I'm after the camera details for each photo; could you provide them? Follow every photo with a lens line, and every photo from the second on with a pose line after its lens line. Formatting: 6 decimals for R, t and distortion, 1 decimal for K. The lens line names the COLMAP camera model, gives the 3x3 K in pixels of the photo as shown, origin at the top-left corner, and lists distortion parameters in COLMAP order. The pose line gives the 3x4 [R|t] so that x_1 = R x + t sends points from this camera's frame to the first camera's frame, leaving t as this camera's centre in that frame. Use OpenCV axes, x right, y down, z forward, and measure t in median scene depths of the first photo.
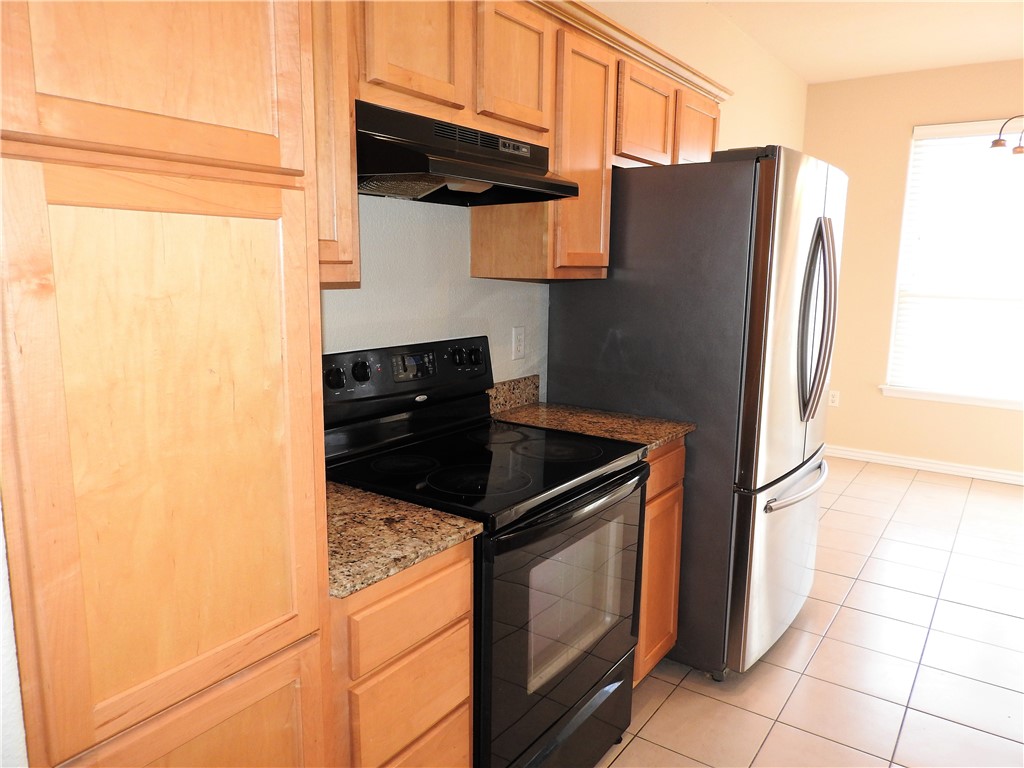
lens RADIAL K [[750.1, 0, 511.5], [0, 750.1, 388.4], [0, 0, 1]] dist [-0.027071, 0.009384]
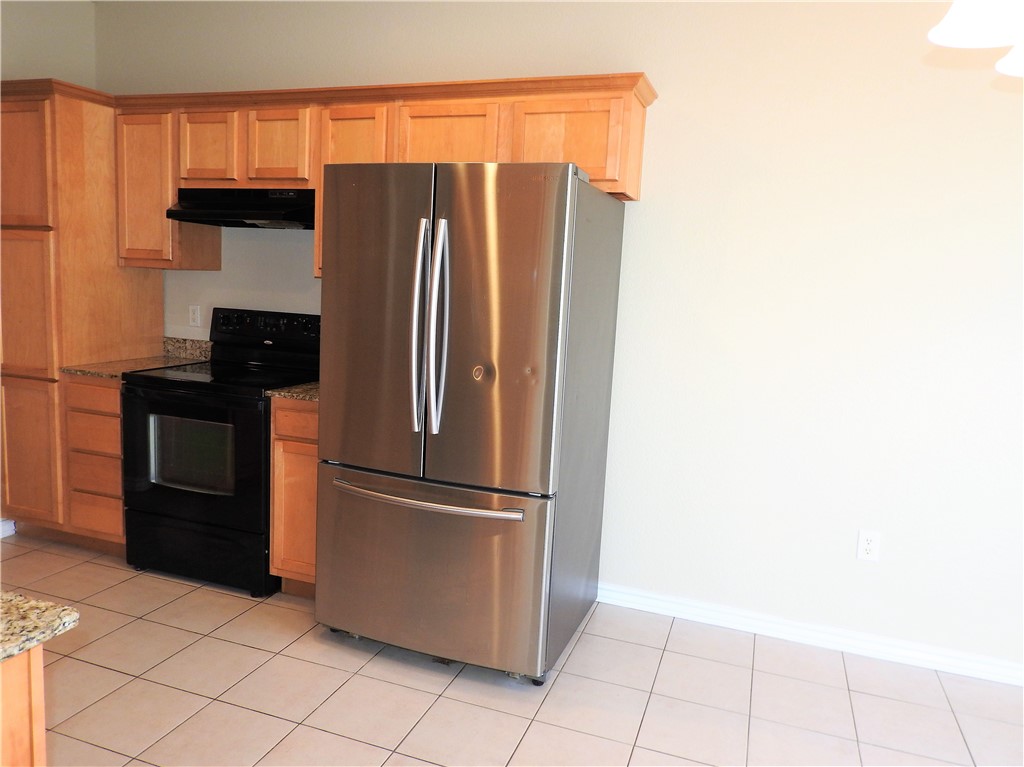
lens RADIAL K [[750.1, 0, 510.8], [0, 750.1, 380.5], [0, 0, 1]] dist [-0.027071, 0.009384]
pose [[0.255402, 0.127716, -0.958362, 1.778107], [-0.203396, 0.976152, 0.075882, -0.153479], [0.945198, 0.175547, 0.275288, 1.119538]]
